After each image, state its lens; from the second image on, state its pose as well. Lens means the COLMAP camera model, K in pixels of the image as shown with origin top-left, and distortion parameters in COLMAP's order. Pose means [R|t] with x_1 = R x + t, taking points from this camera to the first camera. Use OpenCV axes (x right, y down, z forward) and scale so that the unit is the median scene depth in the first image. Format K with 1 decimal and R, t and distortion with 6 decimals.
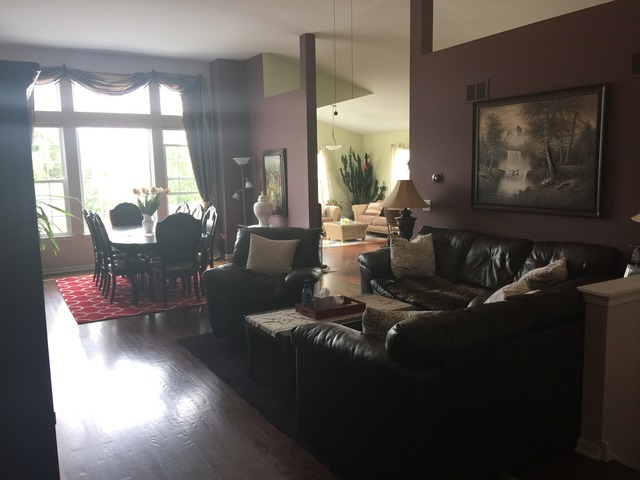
lens RADIAL K [[540.3, 0, 318.0], [0, 540.3, 238.0], [0, 0, 1]] dist [0.092651, -0.134121]
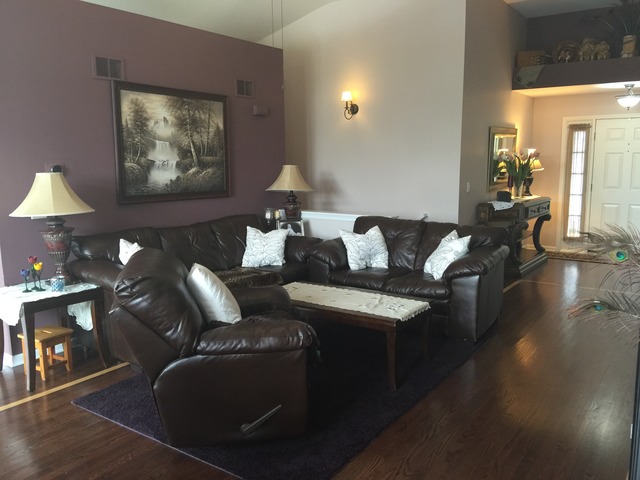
lens RADIAL K [[540.3, 0, 318.0], [0, 540.3, 238.0], [0, 0, 1]] dist [0.092651, -0.134121]
pose [[-0.402895, -0.112326, 0.908327, -0.562719], [0.128430, 0.975683, 0.177621, -0.102187], [-0.906191, 0.188219, -0.378672, 0.932371]]
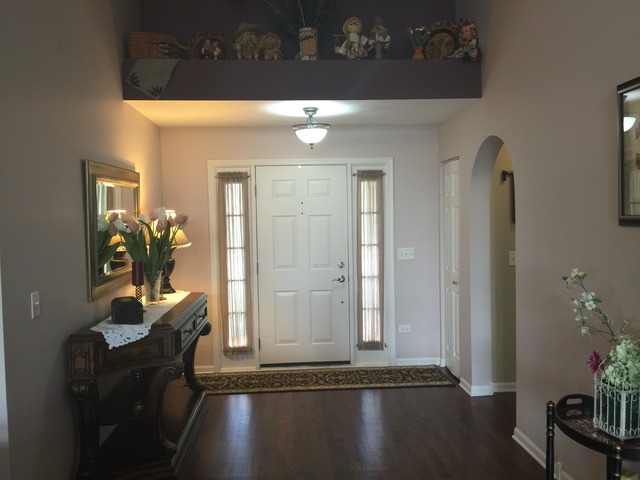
lens RADIAL K [[540.3, 0, 318.0], [0, 540.3, 238.0], [0, 0, 1]] dist [0.092651, -0.134121]
pose [[-0.888140, 0.016350, 0.459283, -0.079750], [0.092188, 0.985392, 0.143190, -0.060995], [-0.450233, 0.169513, -0.876673, 0.498325]]
